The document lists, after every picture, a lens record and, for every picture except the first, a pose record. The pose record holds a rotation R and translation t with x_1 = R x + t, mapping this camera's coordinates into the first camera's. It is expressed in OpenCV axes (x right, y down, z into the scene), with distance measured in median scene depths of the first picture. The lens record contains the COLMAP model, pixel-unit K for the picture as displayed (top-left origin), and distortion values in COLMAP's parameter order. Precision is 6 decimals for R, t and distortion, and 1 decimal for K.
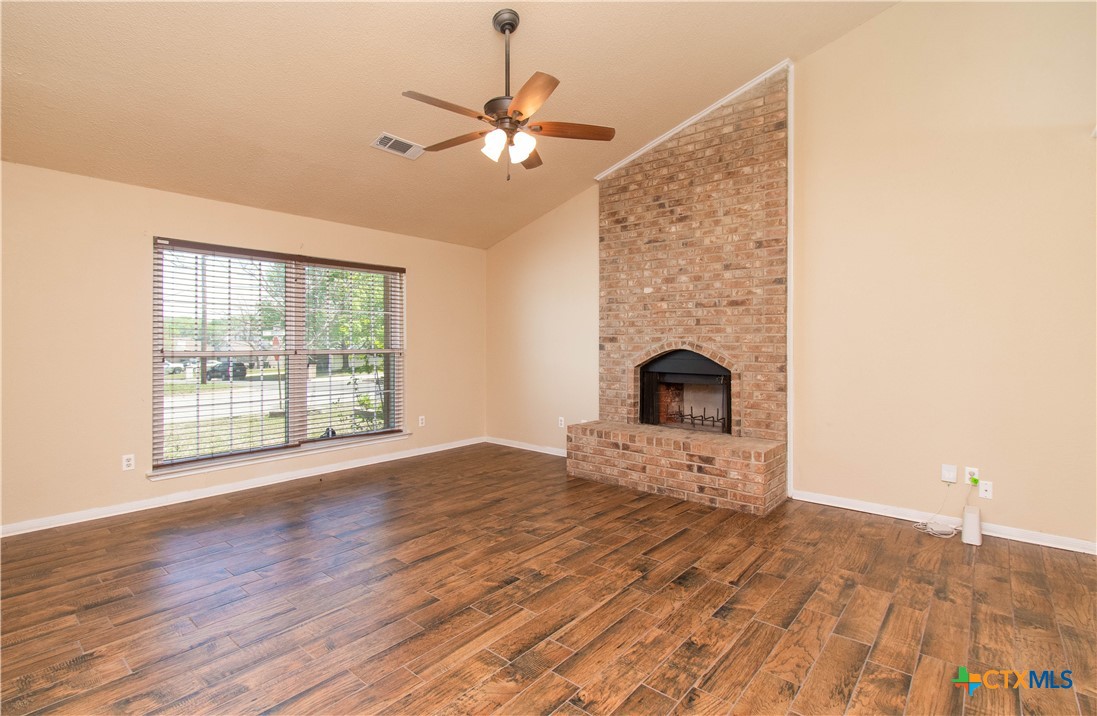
lens RADIAL K [[511.7, 0, 562.4], [0, 511.7, 353.4], [0, 0, 1]] dist [0.004574, 0.000730]
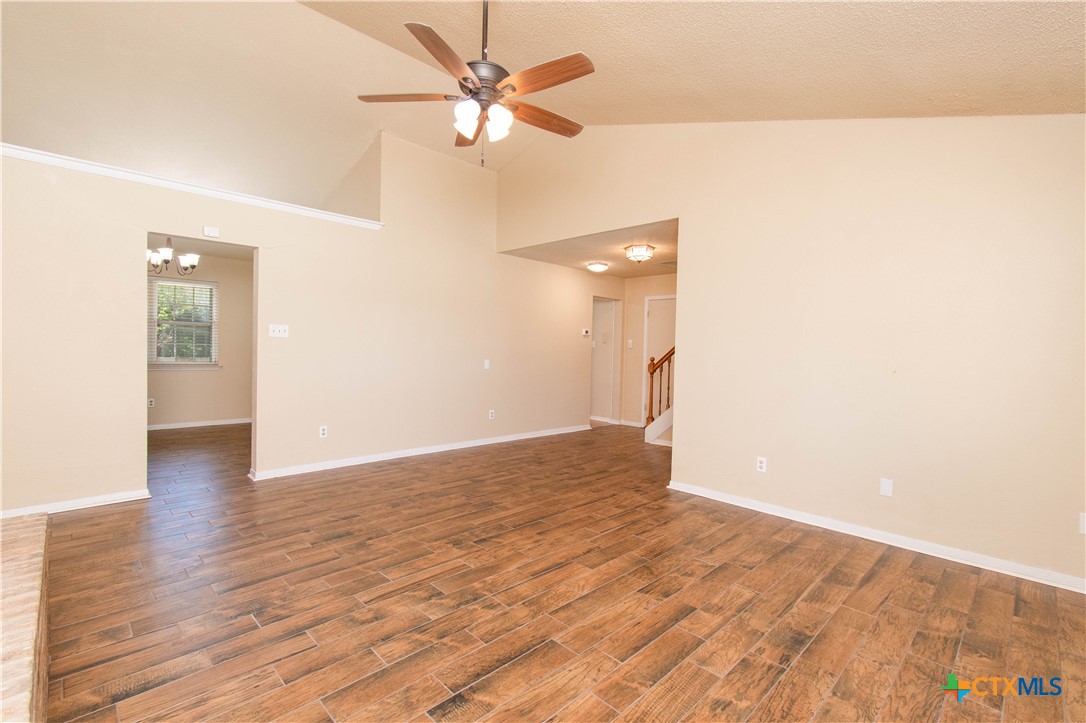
lens RADIAL K [[486.9, 0, 544.9], [0, 486.9, 358.7], [0, 0, 1]] dist [0.003215, -0.000841]
pose [[-0.994411, -0.026879, 0.102103, -0.276904], [-0.022979, 0.998968, 0.039175, -0.027204], [-0.103051, 0.036610, -0.994002, 1.638962]]
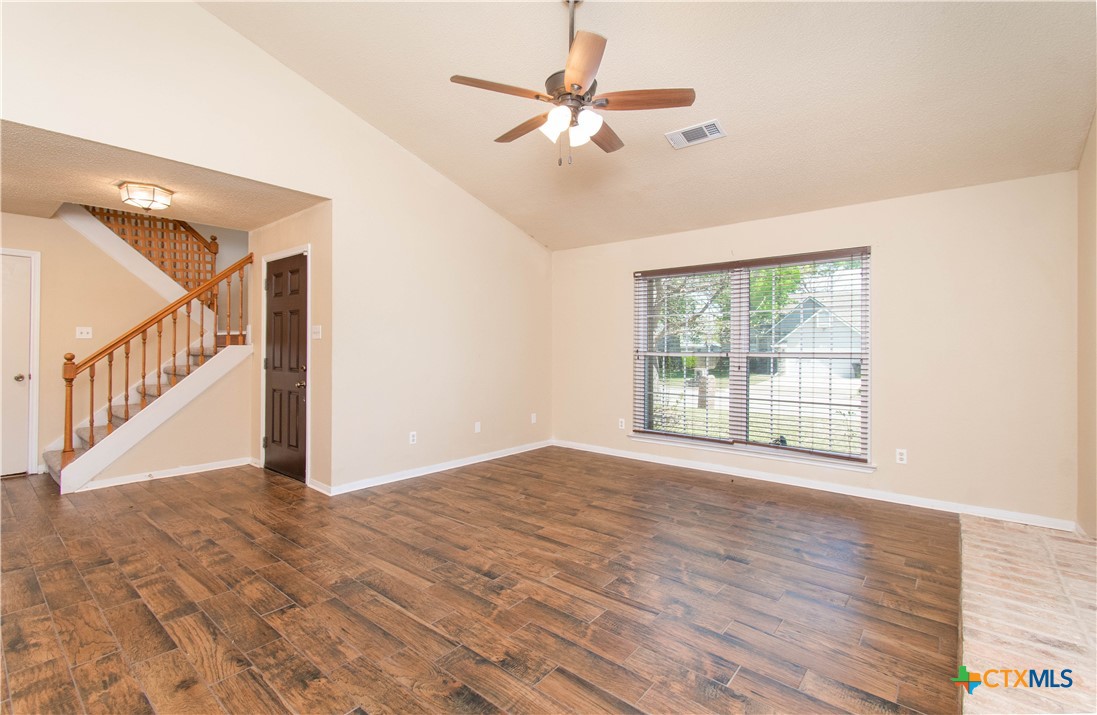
lens RADIAL K [[493.3, 0, 547.1], [0, 493.3, 351.5], [0, 0, 1]] dist [0.001623, 0.000156]
pose [[-0.003612, 0.007682, -0.999964, 0.680361], [-0.024034, 0.999681, 0.007767, -0.008917], [0.999705, 0.024061, -0.003426, 0.857984]]
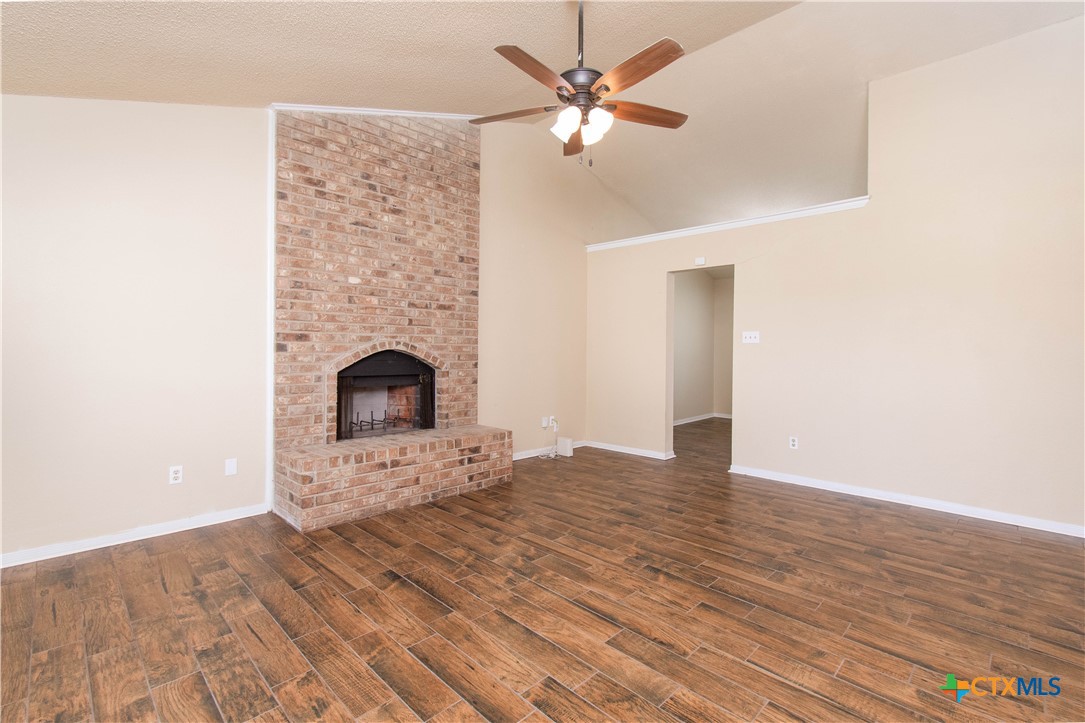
lens RADIAL K [[486.4, 0, 544.4], [0, 486.4, 358.7], [0, 0, 1]] dist [0.003215, -0.000841]
pose [[0.092475, -0.023731, 0.995432, -0.862192], [0.011068, 0.999679, 0.022804, -0.012224], [-0.995653, 0.008909, 0.092708, 0.873818]]
